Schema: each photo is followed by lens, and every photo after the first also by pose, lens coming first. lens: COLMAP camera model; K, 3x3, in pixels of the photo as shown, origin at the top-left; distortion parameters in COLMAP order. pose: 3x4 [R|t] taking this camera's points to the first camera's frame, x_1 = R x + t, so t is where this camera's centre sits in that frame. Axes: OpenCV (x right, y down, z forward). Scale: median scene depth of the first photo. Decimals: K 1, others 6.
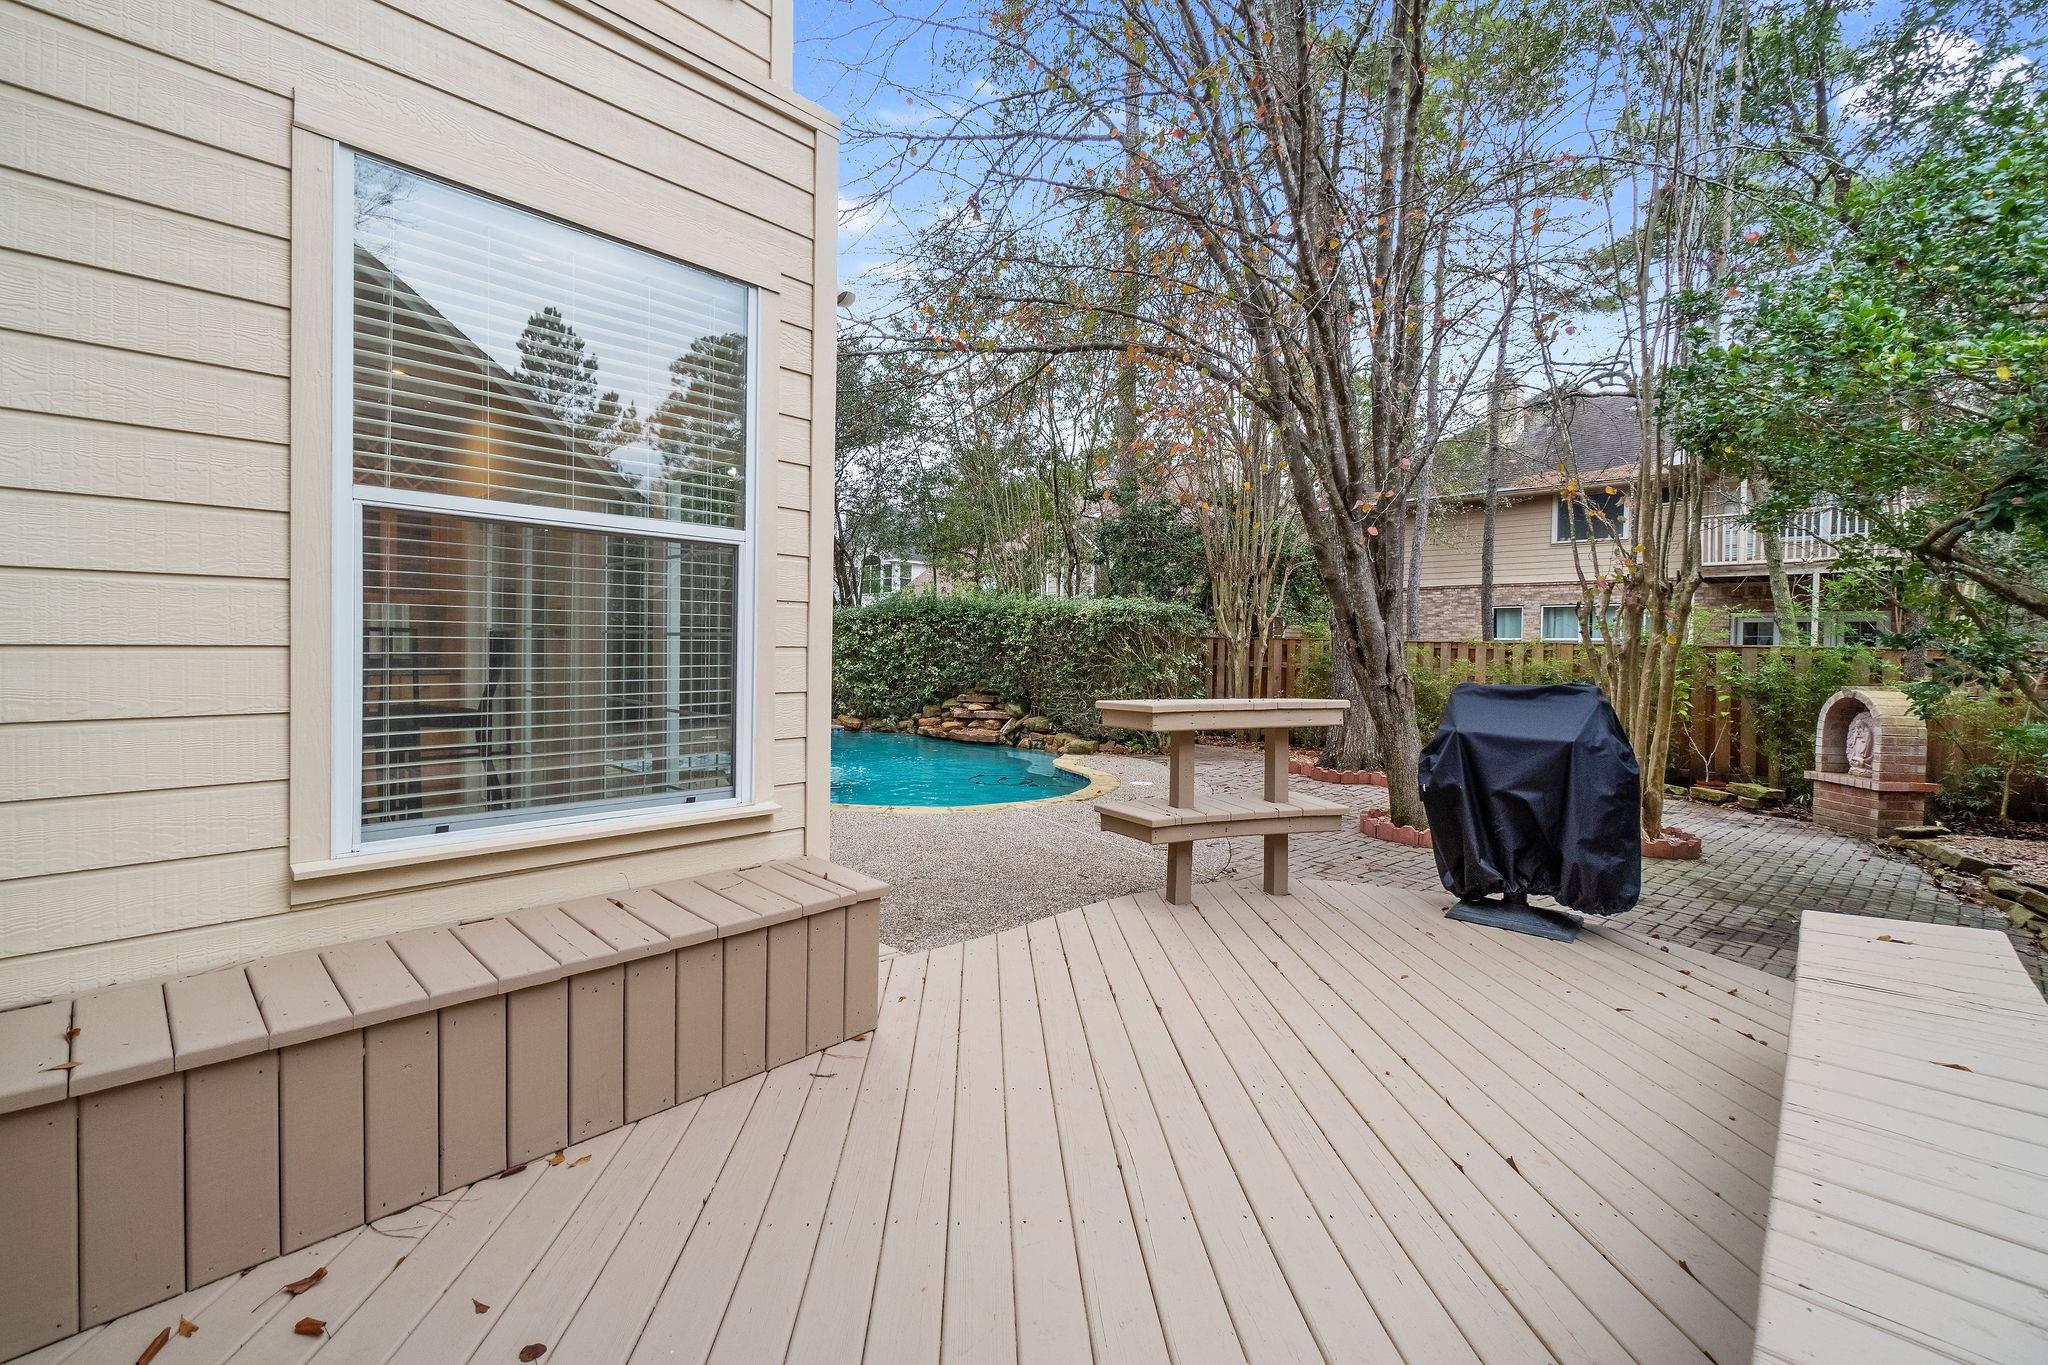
lens RADIAL K [[863.0, 0, 1015.4], [0, 863.0, 660.5], [0, 0, 1]] dist [0.000261, -0.000084]
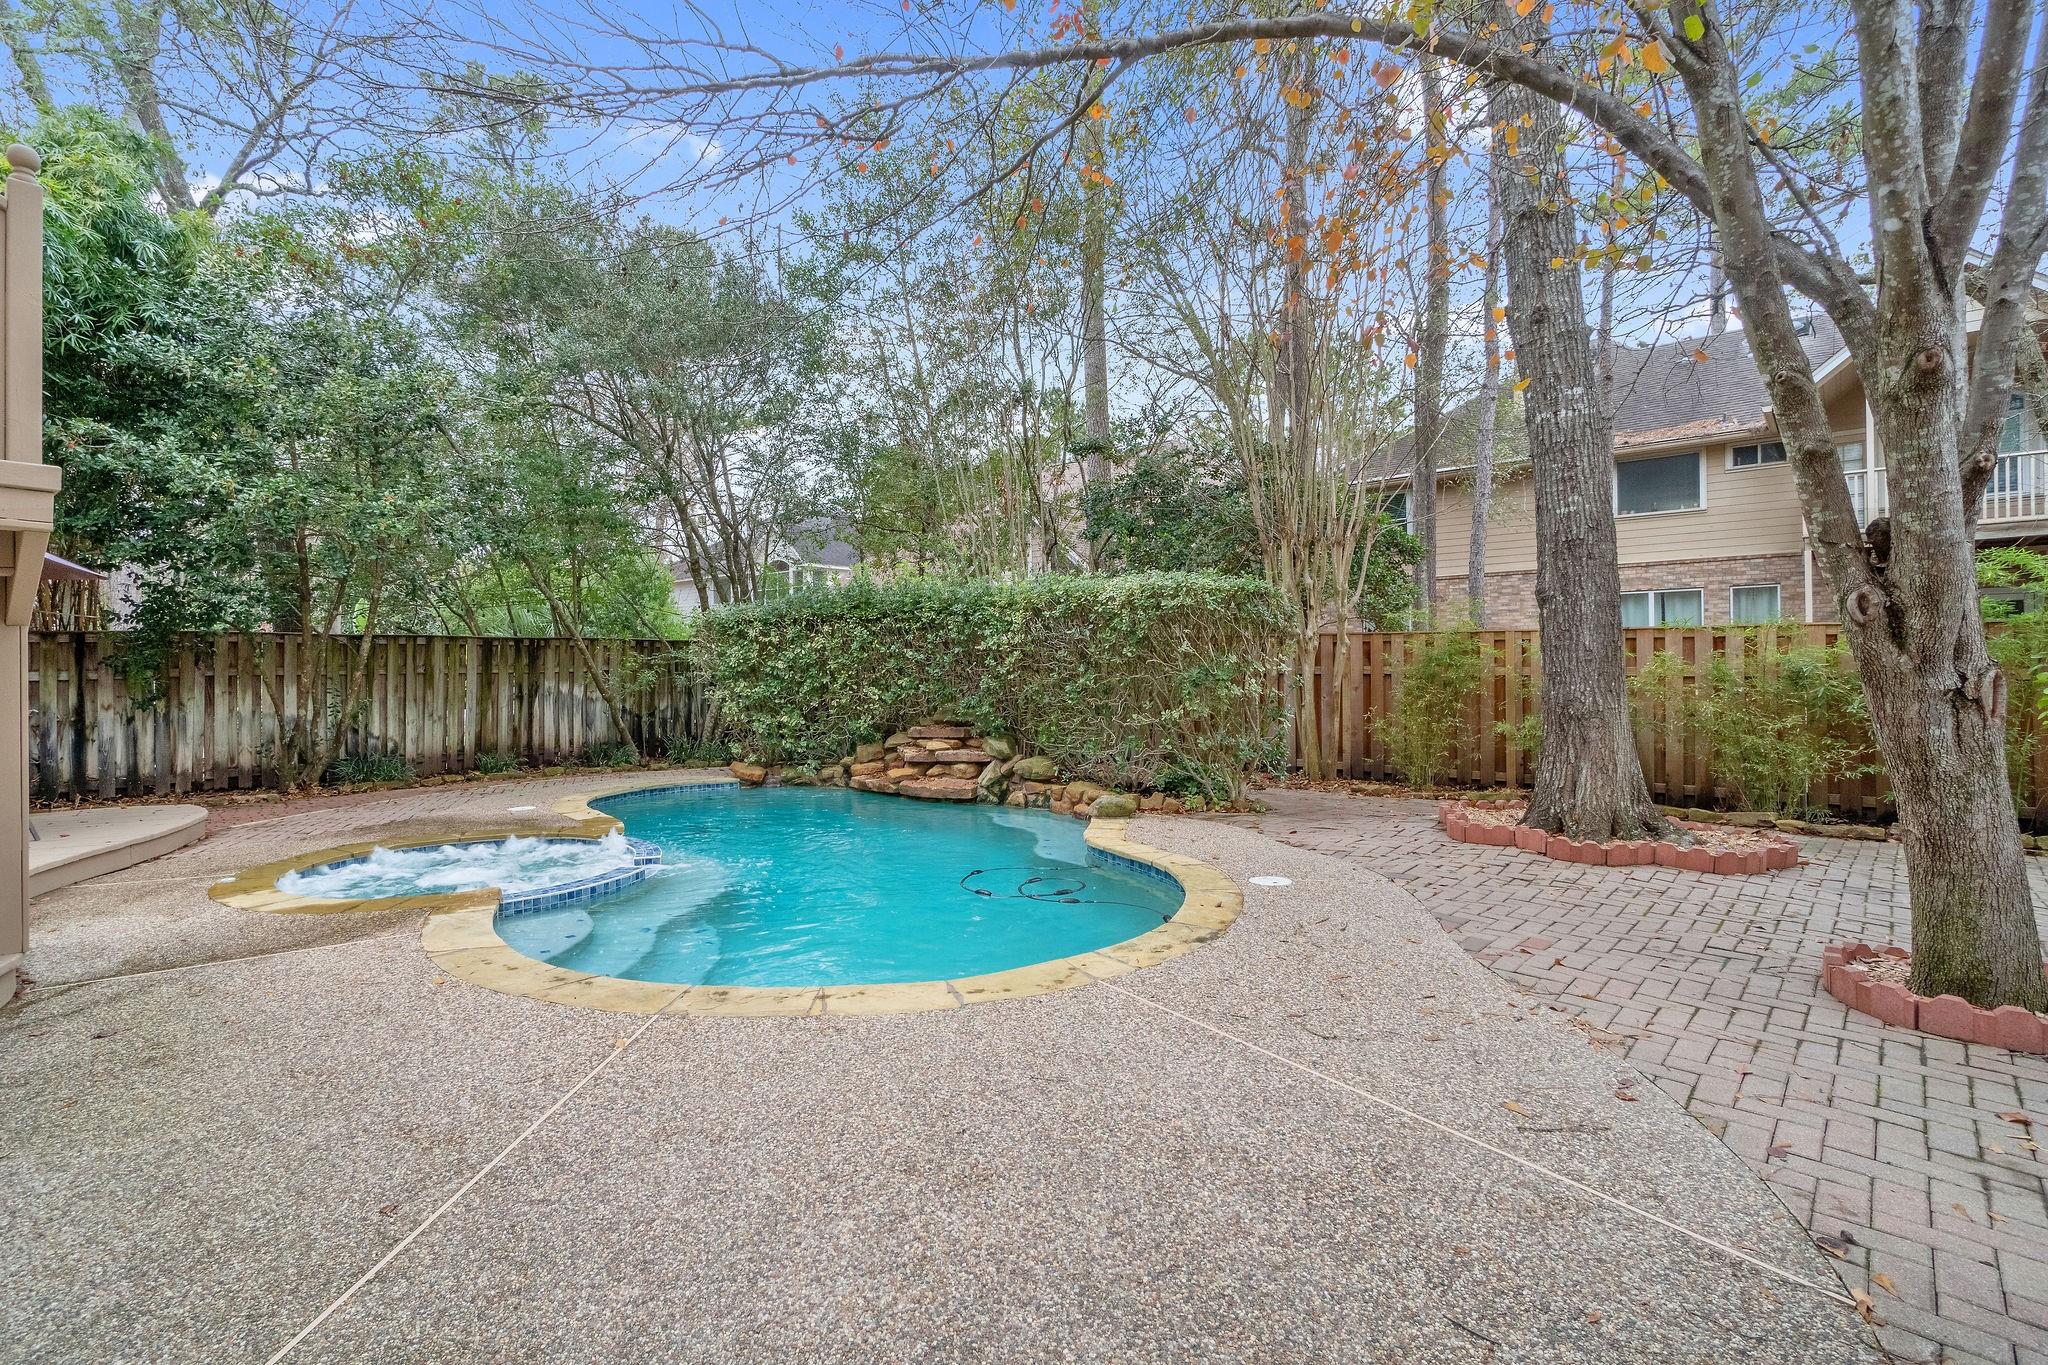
lens RADIAL K [[988.9, 0, 1029.7], [0, 988.9, 662.1], [0, 0, 1]] dist [-0.001719, 0.000155]
pose [[0.996419, -0.027621, 0.079920, -0.034273], [0.028991, 0.999451, -0.016041, 0.003966], [-0.079433, 0.018300, 0.996672, 0.228177]]
